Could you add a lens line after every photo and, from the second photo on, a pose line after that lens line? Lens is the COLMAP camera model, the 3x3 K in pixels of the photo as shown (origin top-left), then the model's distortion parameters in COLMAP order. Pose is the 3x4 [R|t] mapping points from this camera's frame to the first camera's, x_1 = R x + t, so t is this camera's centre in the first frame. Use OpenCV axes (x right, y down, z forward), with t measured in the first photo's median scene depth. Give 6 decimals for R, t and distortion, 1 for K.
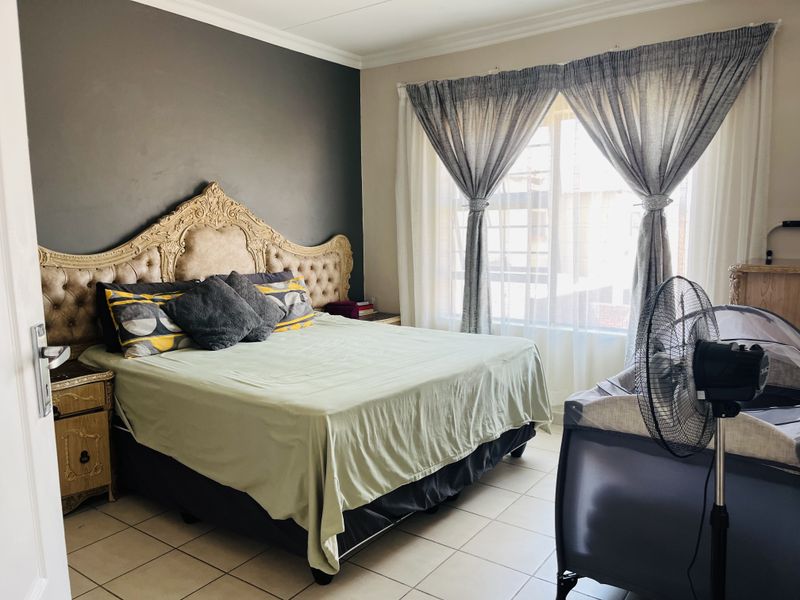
lens RADIAL K [[609.3, 0, 400.0], [0, 609.3, 300.0], [0, 0, 1]] dist [-0.005792, -0.004025]
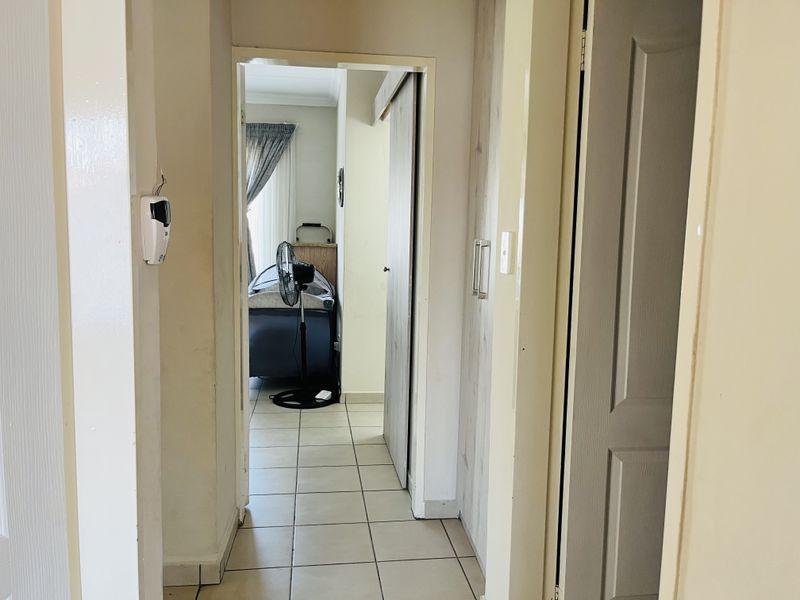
lens RADIAL K [[610.2, 0, 393.6], [0, 610.2, 295.9], [0, 0, 1]] dist [-0.007481, -0.009330]
pose [[0.729489, -0.050337, 0.682138, -0.524083], [0.051983, 0.998484, 0.018089, 0.086824], [-0.682015, 0.022264, 0.730999, -0.654734]]
